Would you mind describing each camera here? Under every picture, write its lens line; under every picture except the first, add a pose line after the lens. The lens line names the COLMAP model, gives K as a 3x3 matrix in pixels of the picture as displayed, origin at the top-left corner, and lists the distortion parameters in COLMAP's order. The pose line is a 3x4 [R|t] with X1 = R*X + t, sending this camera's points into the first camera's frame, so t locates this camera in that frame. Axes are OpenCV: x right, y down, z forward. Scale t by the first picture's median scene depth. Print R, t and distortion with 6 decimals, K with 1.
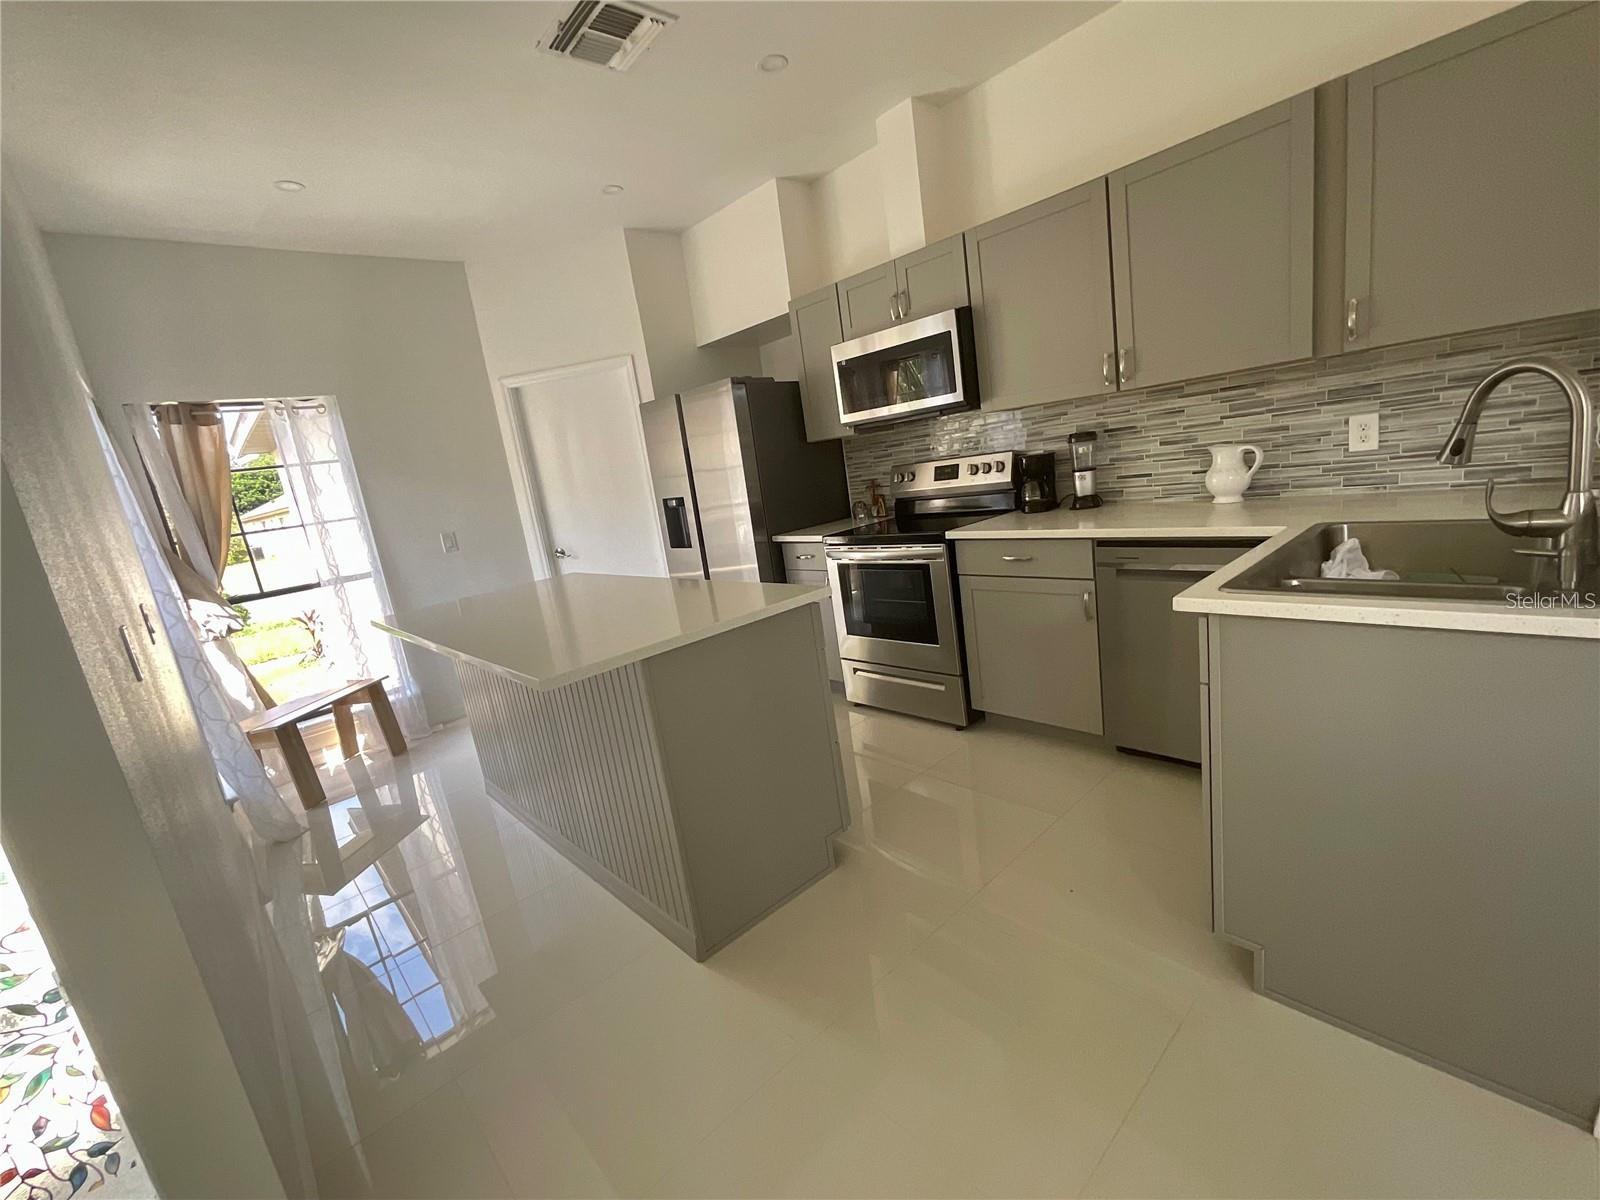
lens RADIAL K [[685.6, 0, 806.1], [0, 685.6, 595.8], [0, 0, 1]] dist [-0.007217, 0.001658]
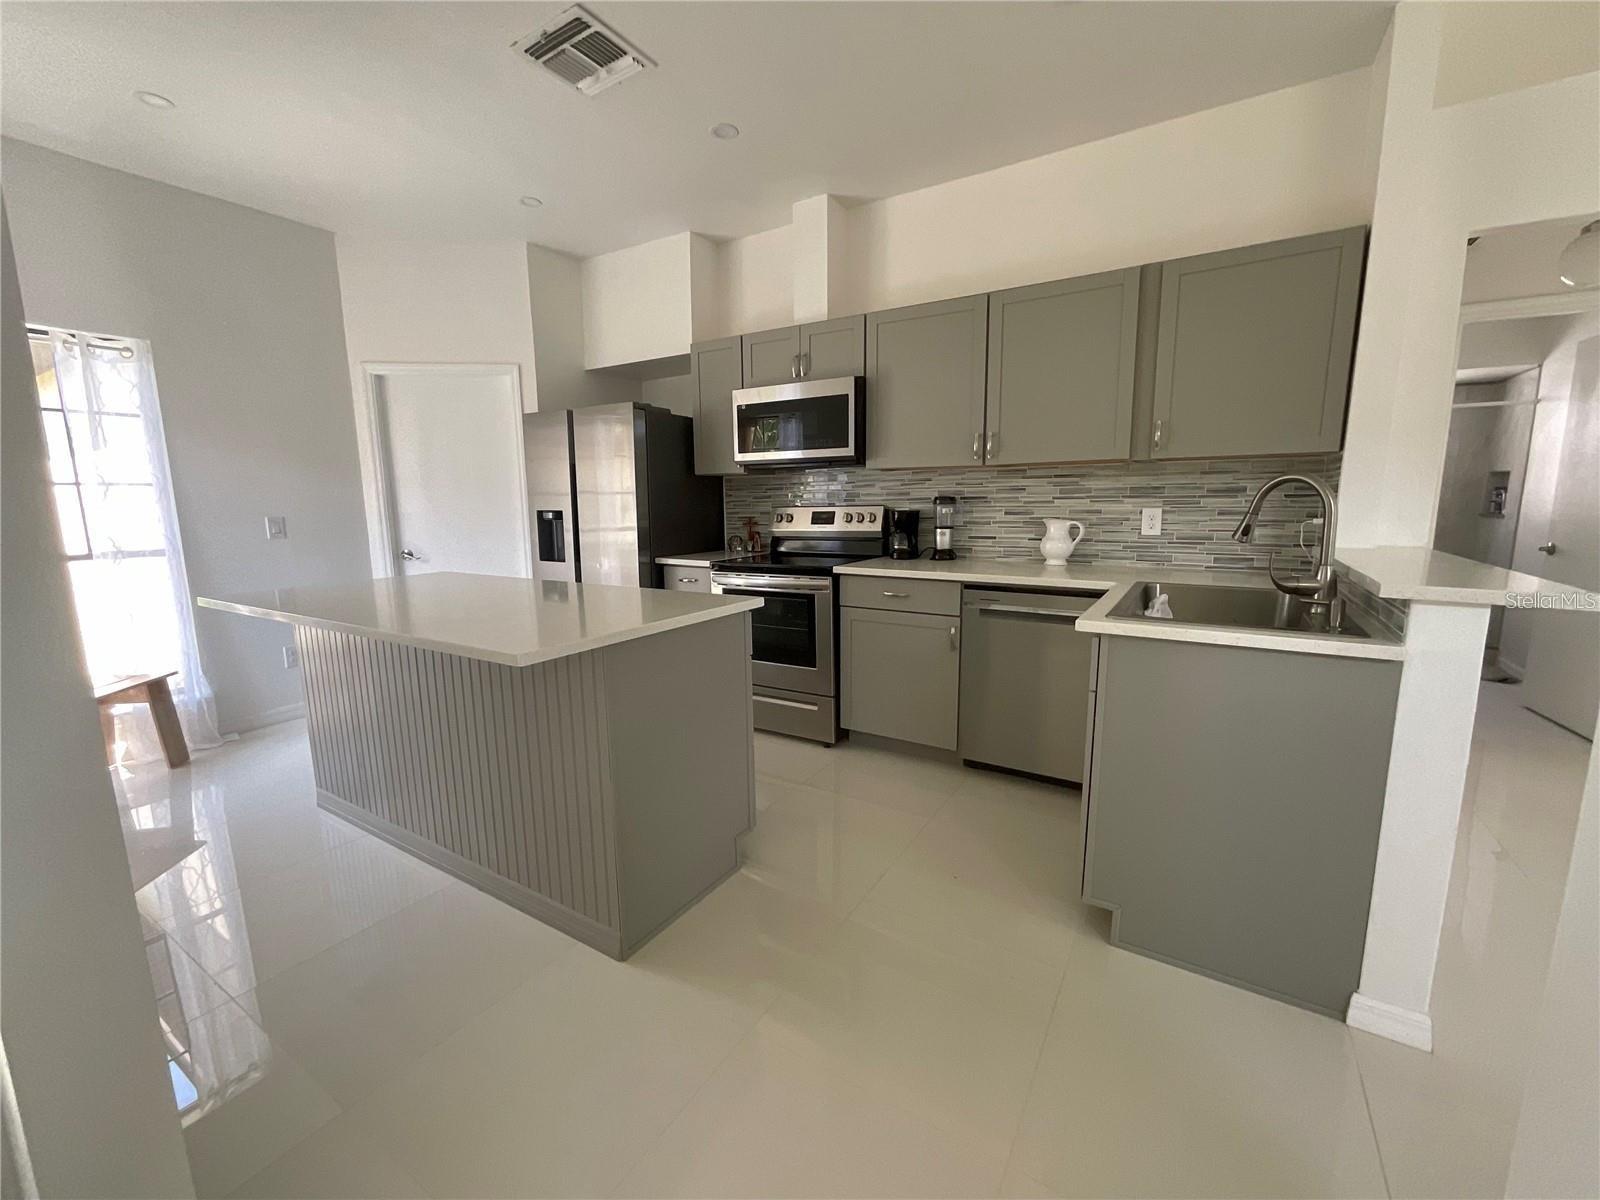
lens RADIAL K [[645.2, 0, 804.4], [0, 645.2, 595.3], [0, 0, 1]] dist [-0.005953, 0.003736]
pose [[0.954306, 0.092247, 0.284236, -0.130749], [-0.071249, 0.993968, -0.083371, 0.042773], [-0.290212, 0.059309, 0.955123, 0.004802]]
